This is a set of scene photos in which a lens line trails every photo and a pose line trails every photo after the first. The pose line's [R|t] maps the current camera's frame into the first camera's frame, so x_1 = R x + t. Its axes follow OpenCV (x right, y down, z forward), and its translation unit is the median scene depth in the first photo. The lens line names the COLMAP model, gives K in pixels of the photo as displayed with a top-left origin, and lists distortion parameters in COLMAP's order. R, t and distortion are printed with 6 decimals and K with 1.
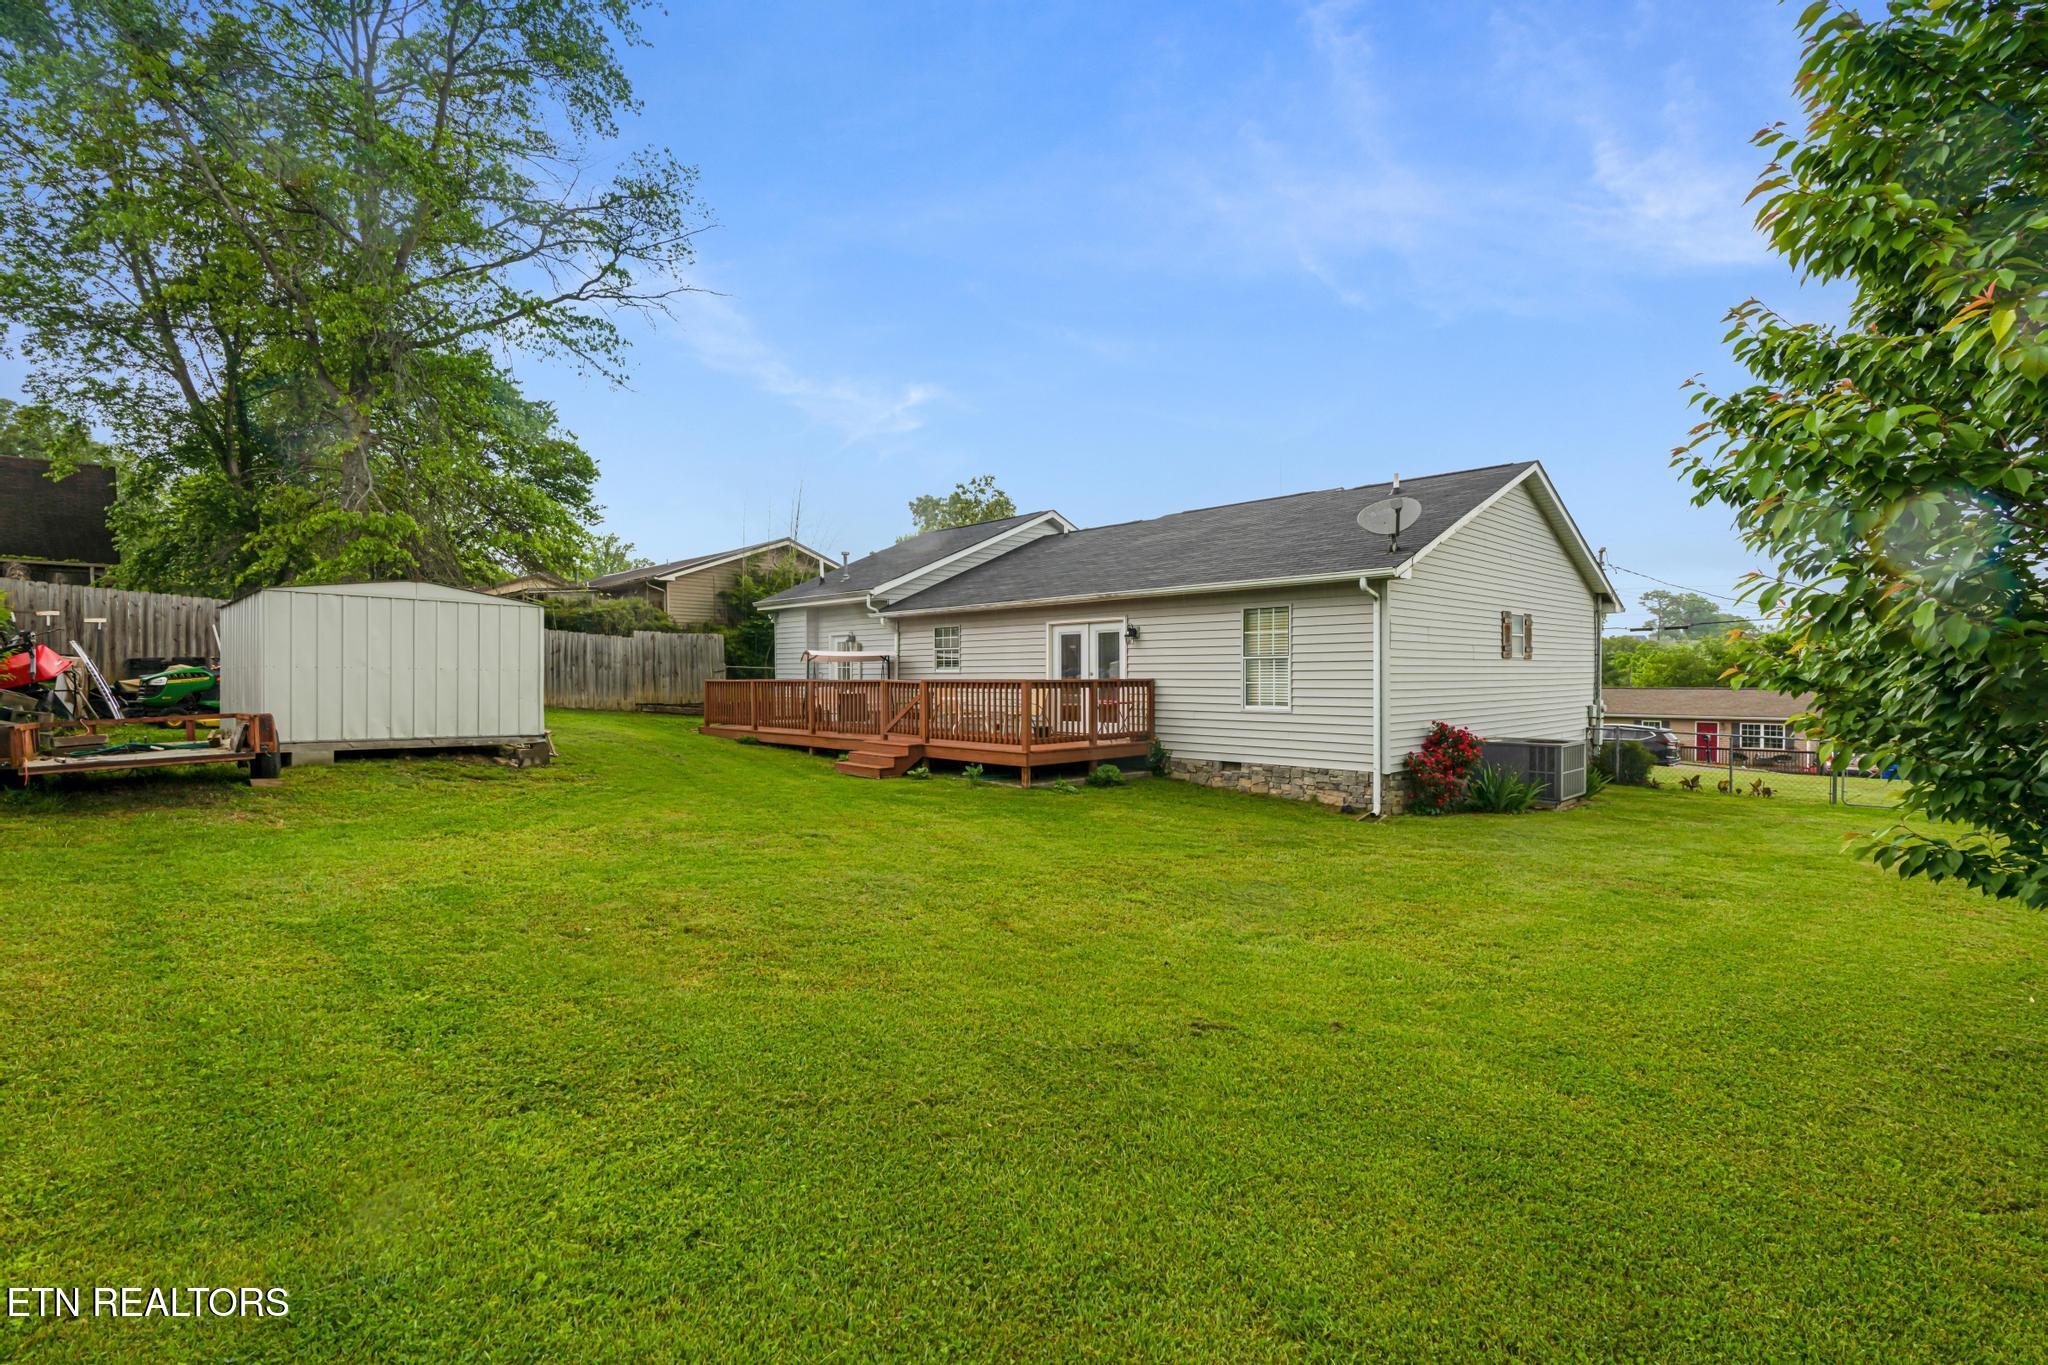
lens RADIAL K [[940.8, 0, 1021.3], [0, 940.8, 679.1], [0, 0, 1]] dist [-0.015381, 0.003398]
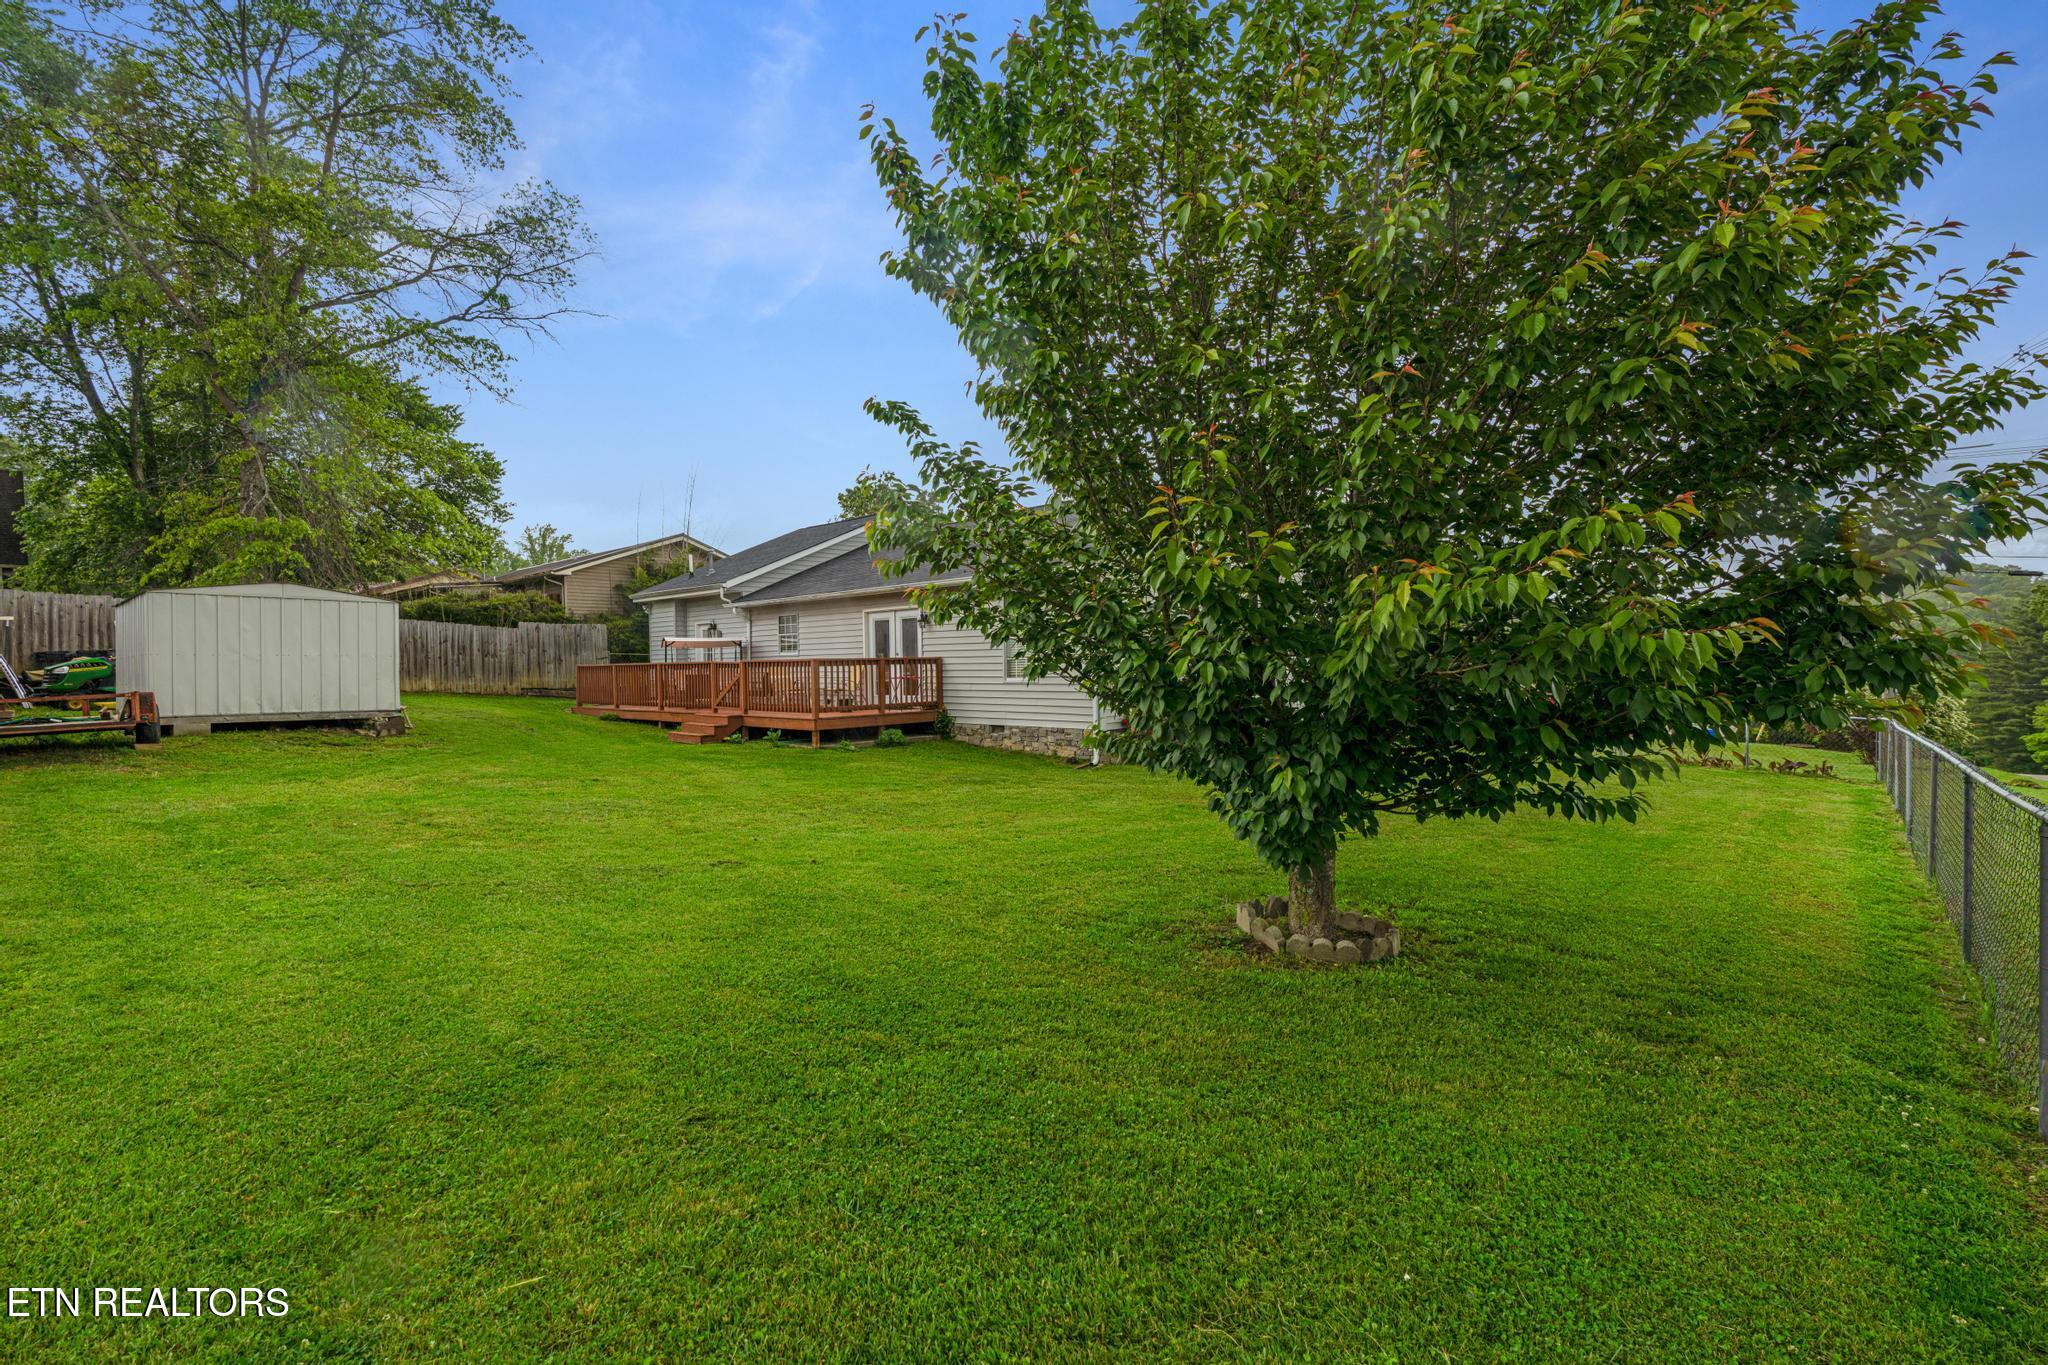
lens RADIAL K [[940.8, 0, 1025.4], [0, 940.8, 661.3], [0, 0, 1]] dist [-0.015381, 0.003398]
pose [[0.998708, -0.014297, 0.048772, 0.142612], [0.014529, 0.999885, -0.004404, 0.008948], [-0.048704, 0.005107, 0.998800, -0.141440]]
